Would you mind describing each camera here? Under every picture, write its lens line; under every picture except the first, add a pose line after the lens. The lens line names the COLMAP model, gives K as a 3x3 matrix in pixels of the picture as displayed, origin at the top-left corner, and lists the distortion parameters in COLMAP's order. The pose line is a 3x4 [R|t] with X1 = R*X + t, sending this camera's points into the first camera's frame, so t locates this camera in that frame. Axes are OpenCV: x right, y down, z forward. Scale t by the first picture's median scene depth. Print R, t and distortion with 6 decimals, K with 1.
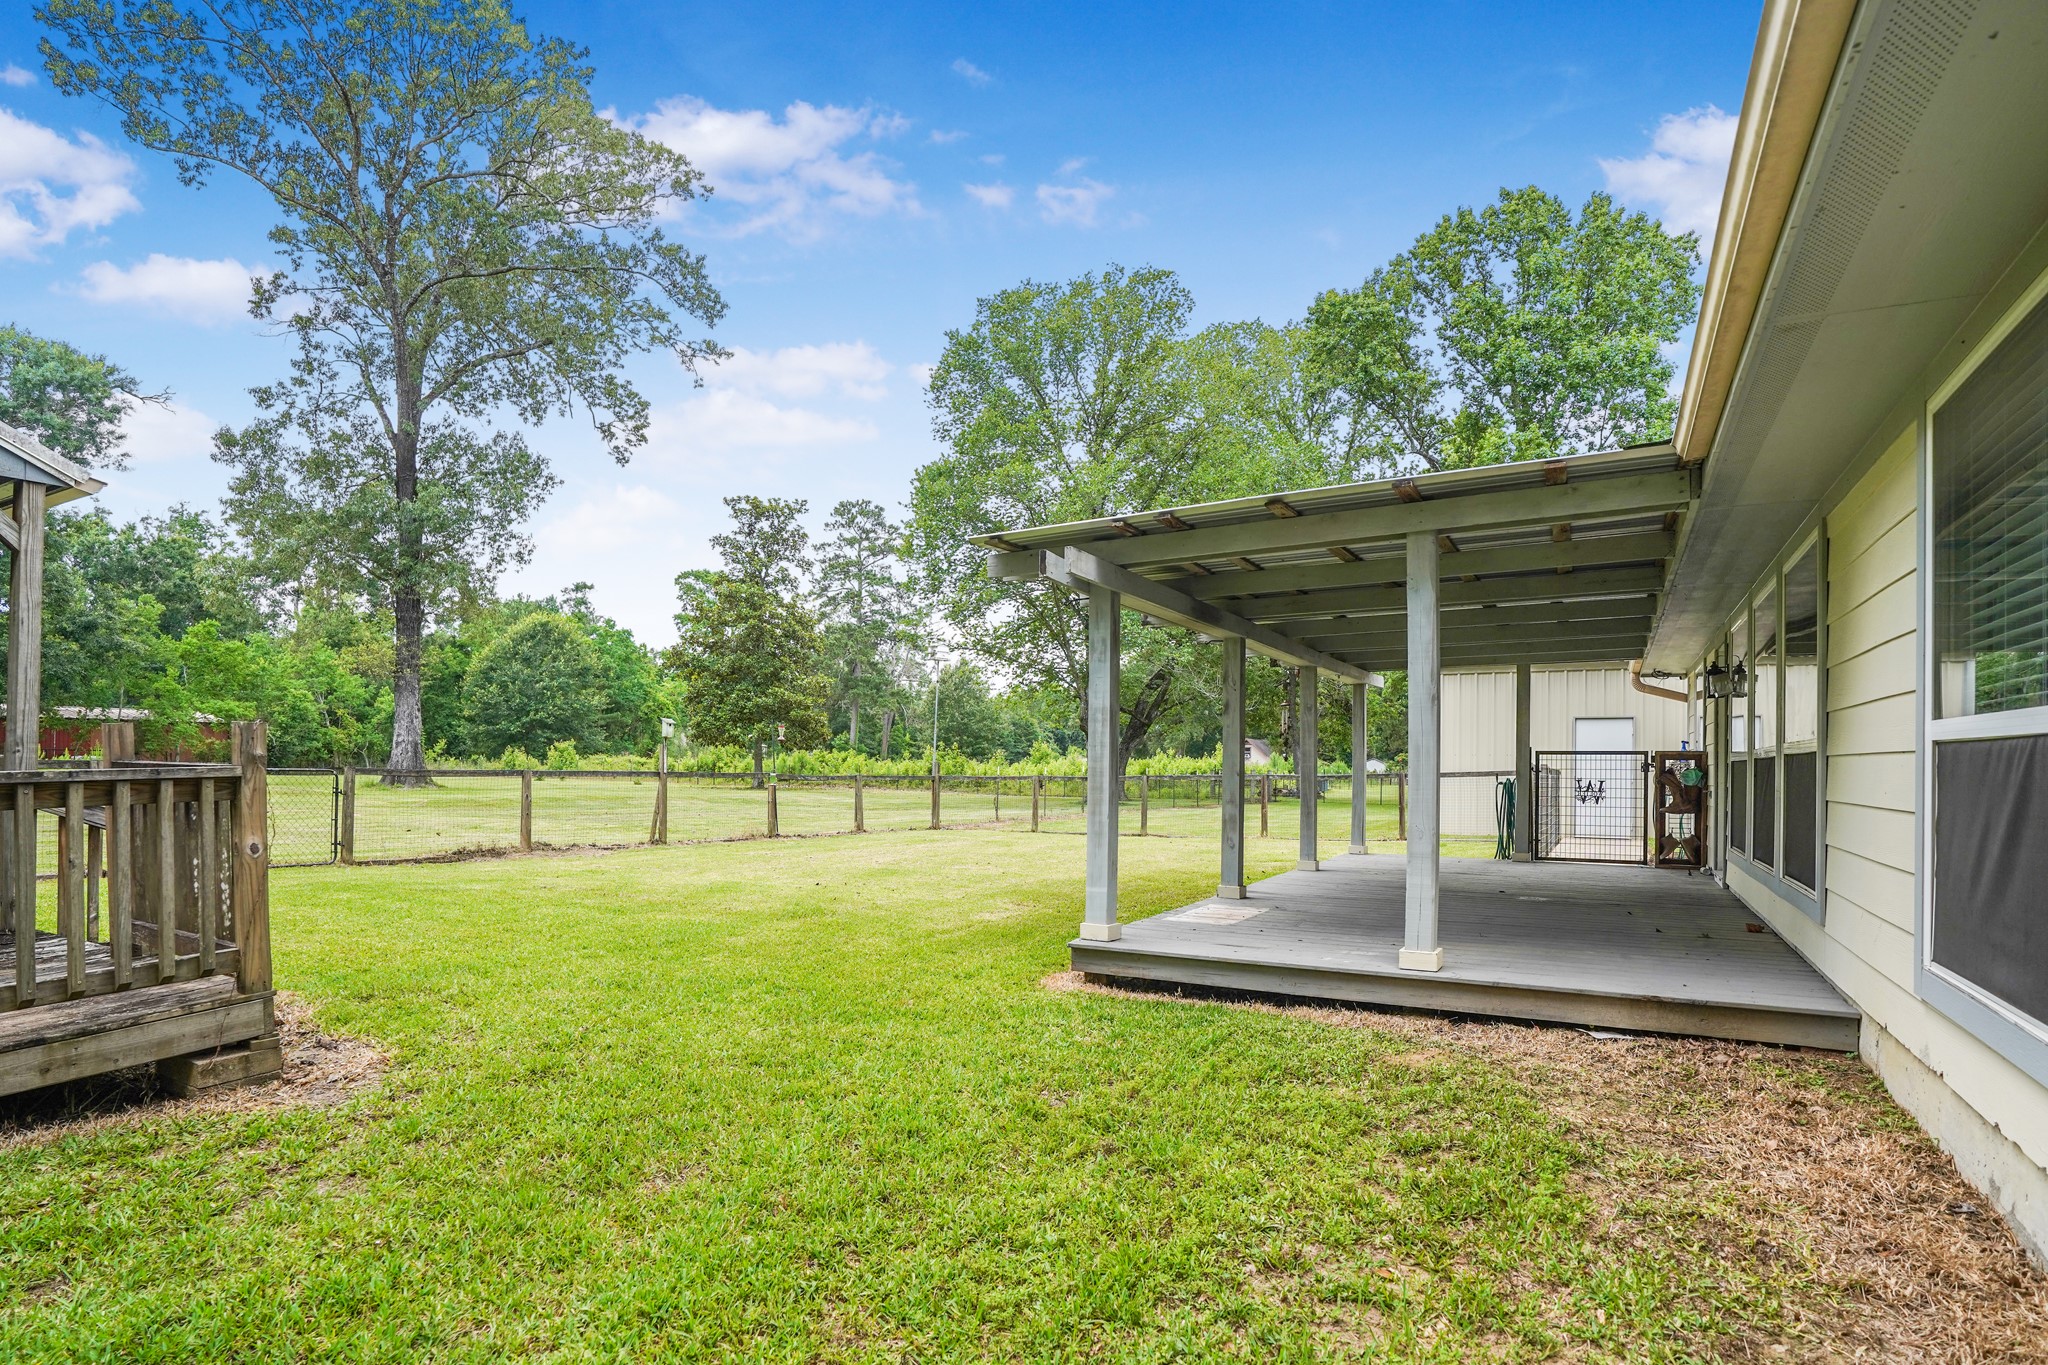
lens RADIAL K [[1072.9, 0, 1019.1], [0, 1072.9, 785.3], [0, 0, 1]] dist [-0.069758, 0.028109]
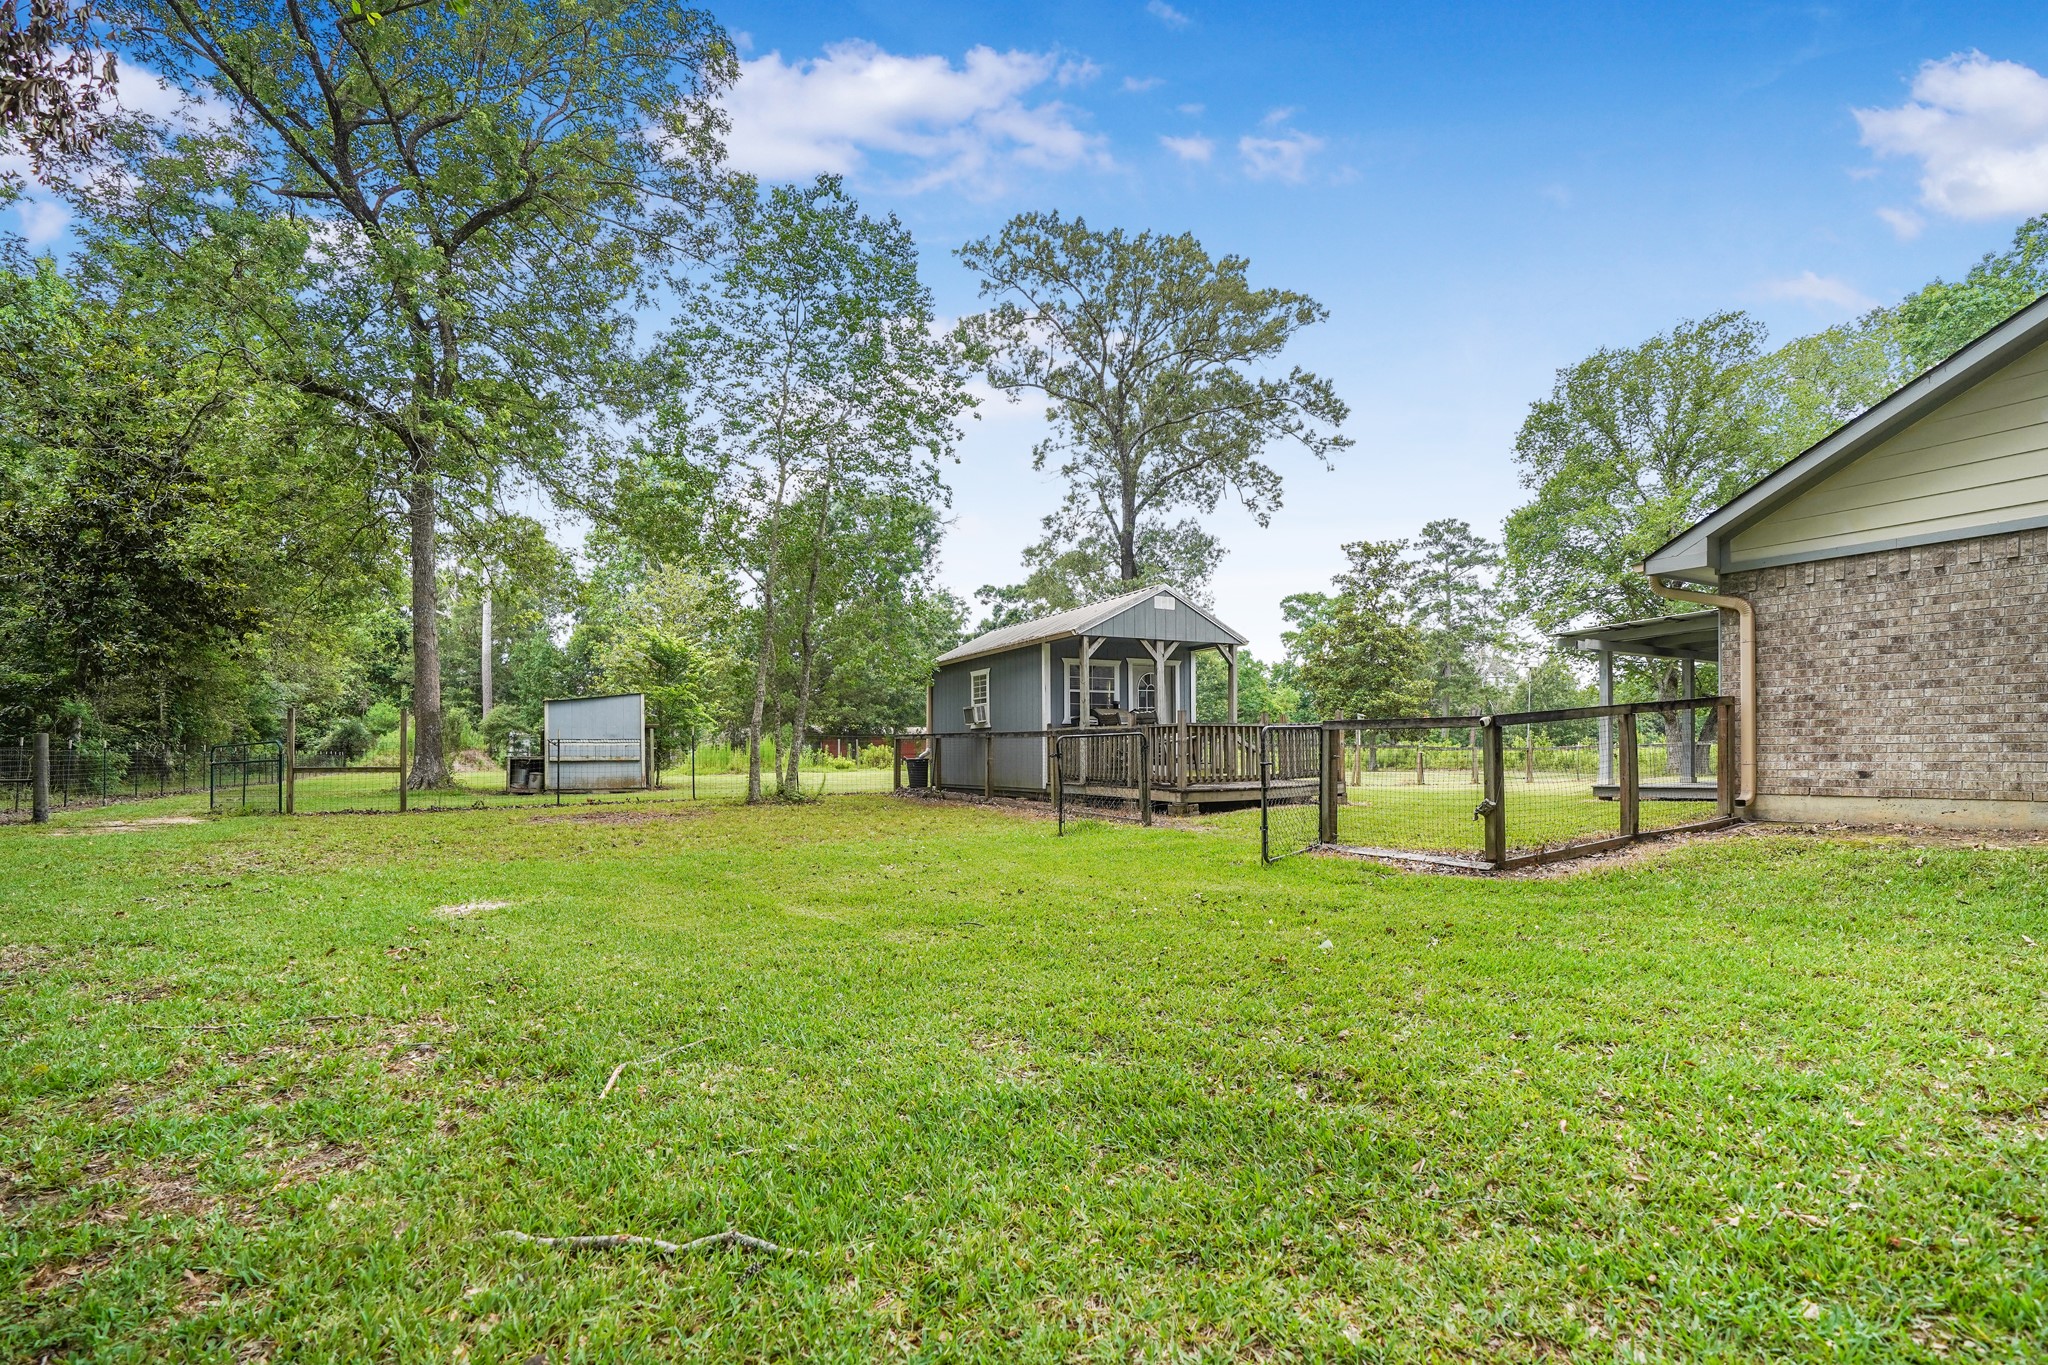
lens RADIAL K [[978.3, 0, 1031.0], [0, 978.3, 778.2], [0, 0, 1]] dist [-0.059046, 0.021400]
pose [[0.852547, -0.009478, -0.522564, 0.013806], [0.007555, 0.999955, -0.005811, 0.016599], [0.522595, 0.001007, 0.852580, -0.221478]]
